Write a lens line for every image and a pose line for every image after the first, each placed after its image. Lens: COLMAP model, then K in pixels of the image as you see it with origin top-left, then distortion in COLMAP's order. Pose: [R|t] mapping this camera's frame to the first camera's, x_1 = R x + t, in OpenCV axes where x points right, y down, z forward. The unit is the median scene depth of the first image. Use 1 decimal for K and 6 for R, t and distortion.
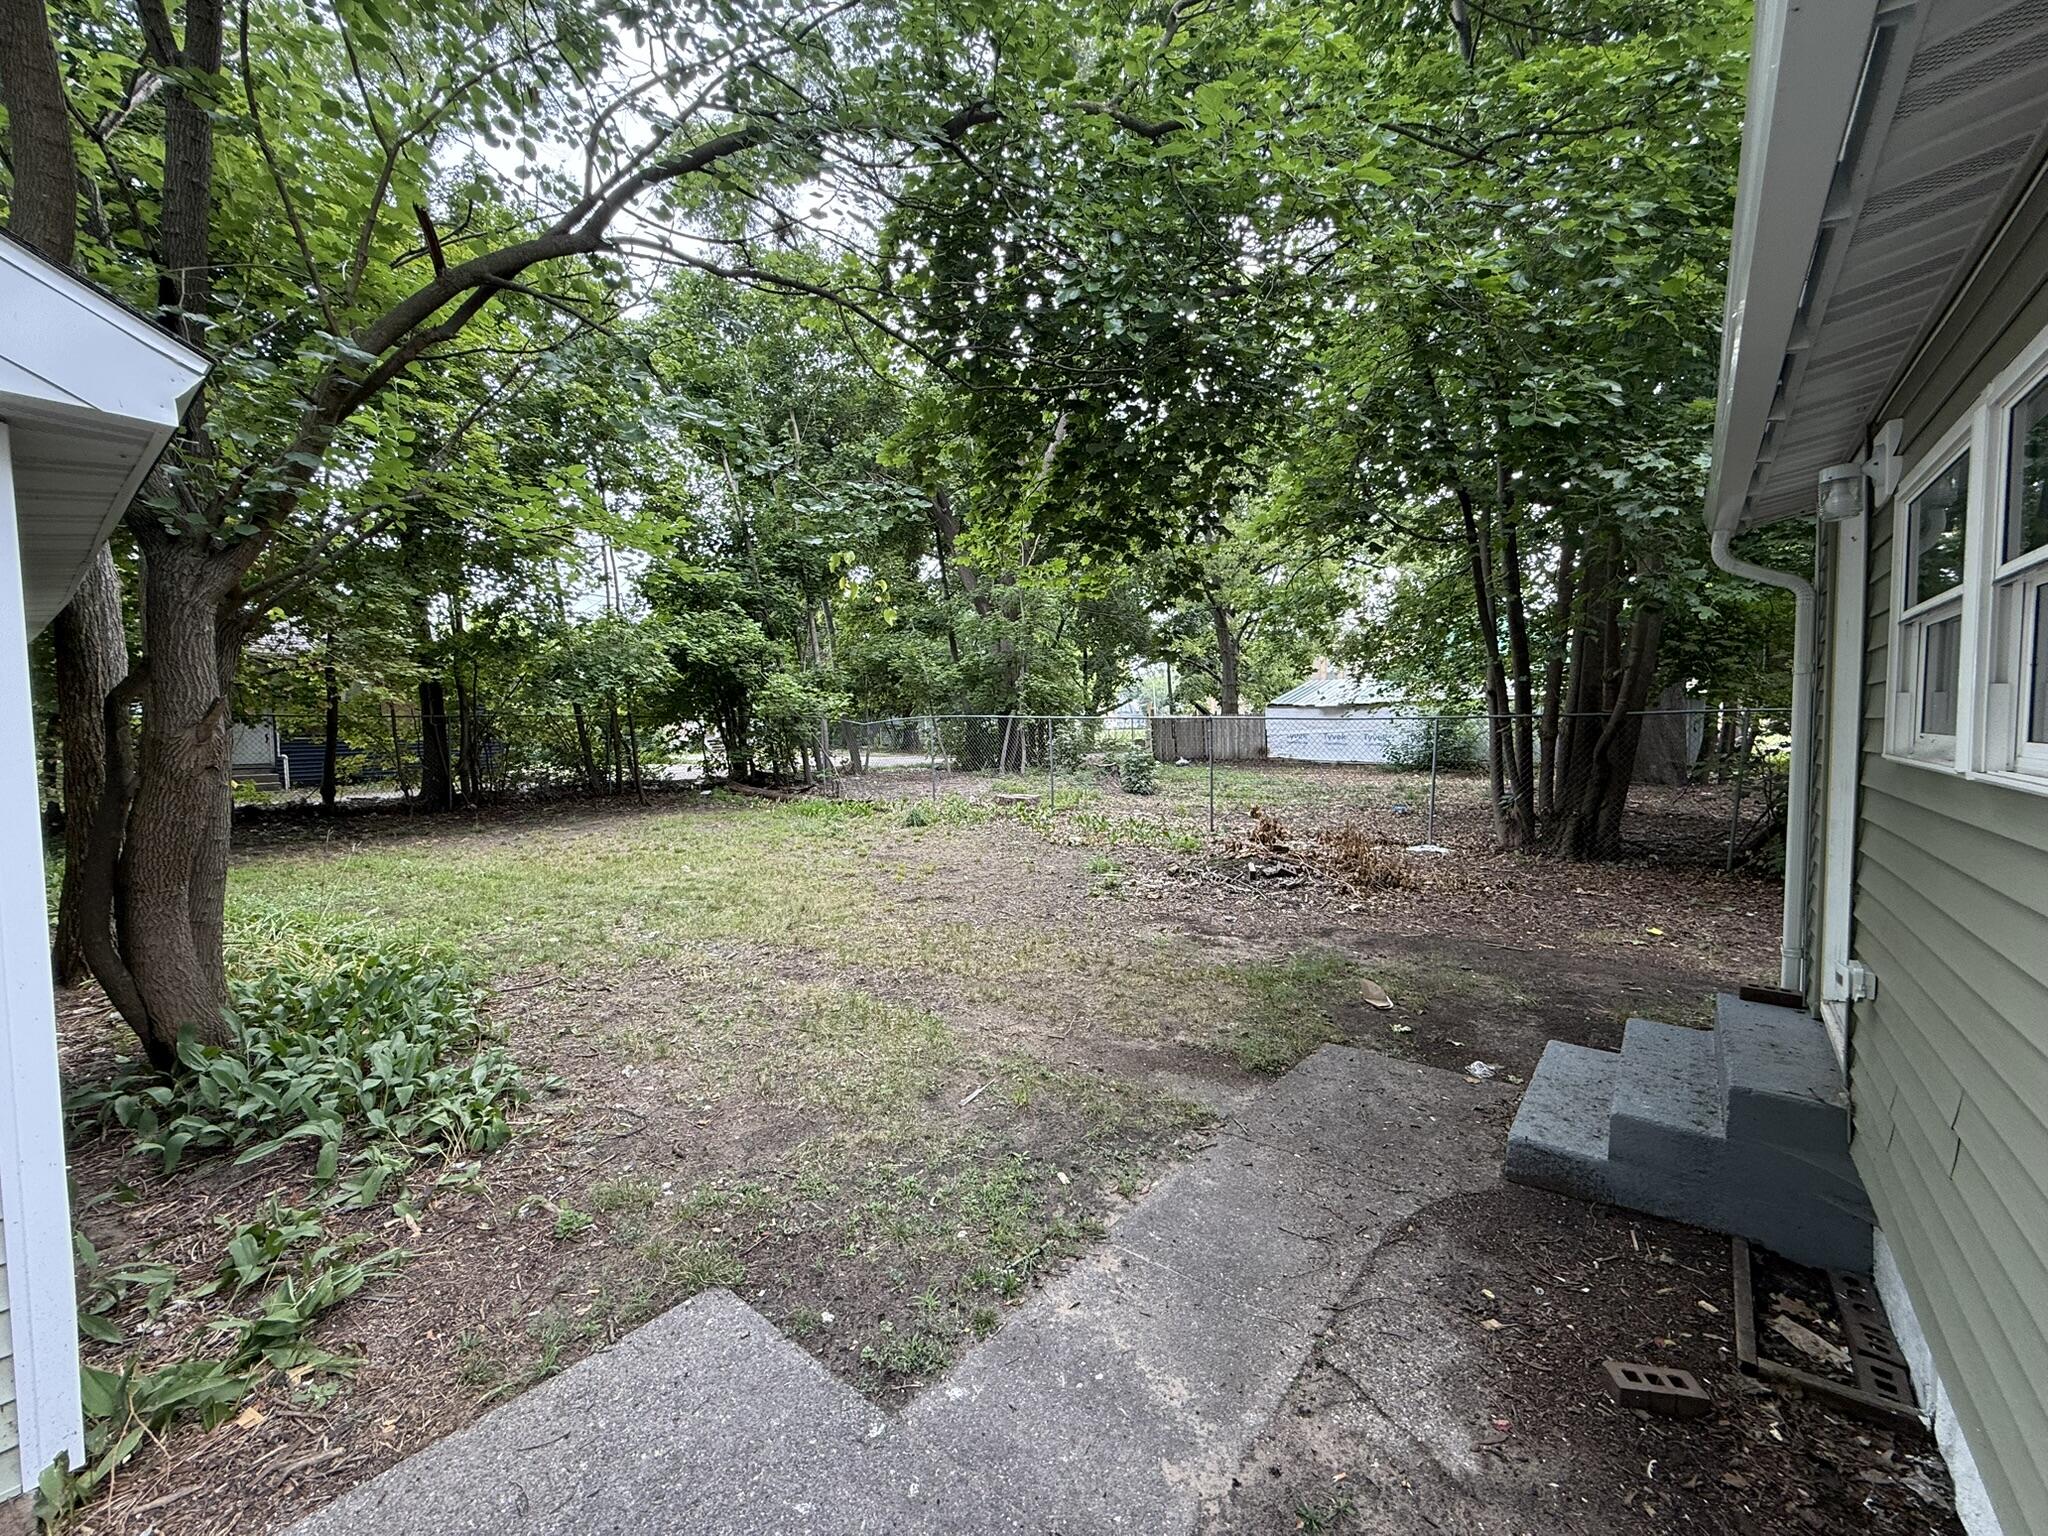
lens RADIAL K [[816.1, 0, 1023.0], [0, 816.1, 765.8], [0, 0, 1]] dist [-0.001658, 0.000468]
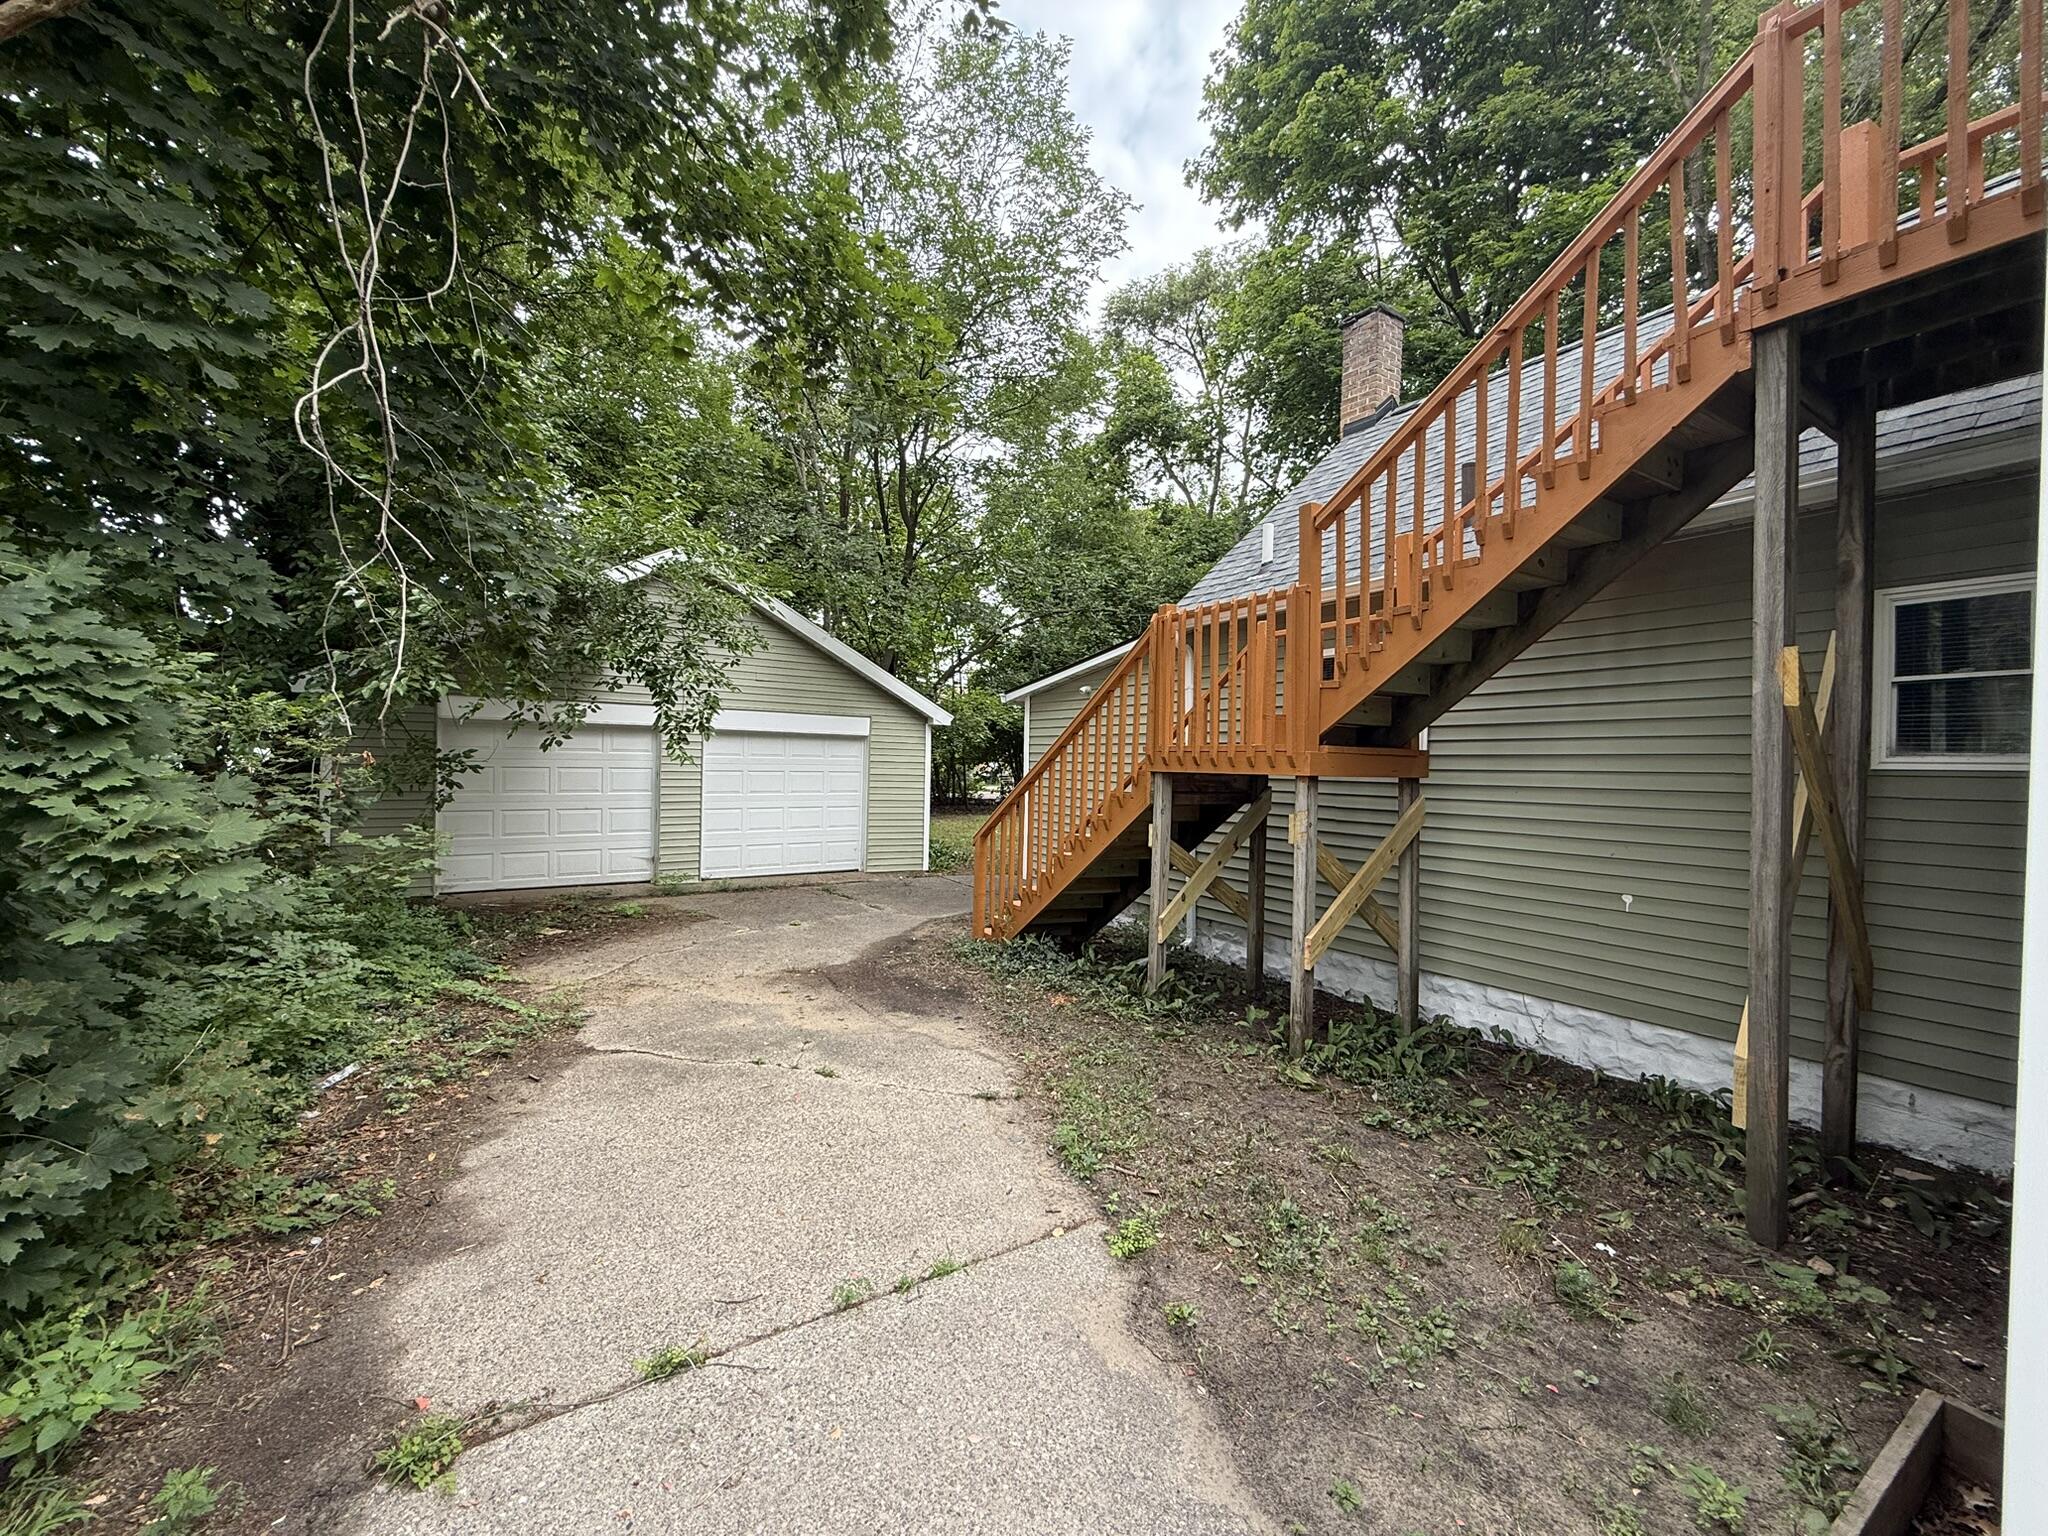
lens RADIAL K [[816.1, 0, 1025.9], [0, 816.1, 767.9], [0, 0, 1]] dist [-0.001658, 0.000468]
pose [[0.943847, 0.019612, -0.329800, 0.155704], [-0.036351, 0.998340, -0.044665, 0.022984], [0.328377, 0.054145, 0.942994, -0.426857]]
